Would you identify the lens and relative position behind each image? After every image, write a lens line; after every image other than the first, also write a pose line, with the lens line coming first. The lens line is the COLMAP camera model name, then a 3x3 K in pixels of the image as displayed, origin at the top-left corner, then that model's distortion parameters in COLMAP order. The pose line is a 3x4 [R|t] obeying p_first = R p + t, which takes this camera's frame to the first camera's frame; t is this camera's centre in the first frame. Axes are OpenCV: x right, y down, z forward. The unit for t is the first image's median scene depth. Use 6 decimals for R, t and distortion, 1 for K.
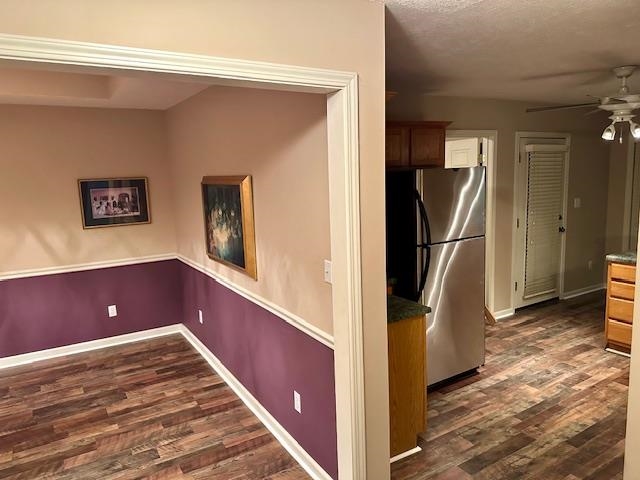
lens RADIAL K [[454.1, 0, 318.5], [0, 454.1, 240.7], [0, 0, 1]] dist [0.151134, -0.181130]
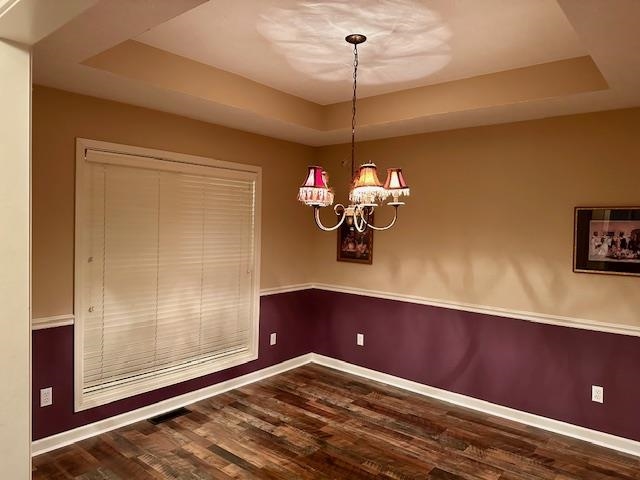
lens RADIAL K [[450.6, 0, 322.8], [0, 450.6, 235.9], [0, 0, 1]] dist [0.051871, -0.058542]
pose [[0.321977, 0.069008, -0.944229, 0.060197], [-0.174309, 0.984611, 0.012521, -0.021067], [0.930563, 0.160556, 0.329051, 0.372124]]
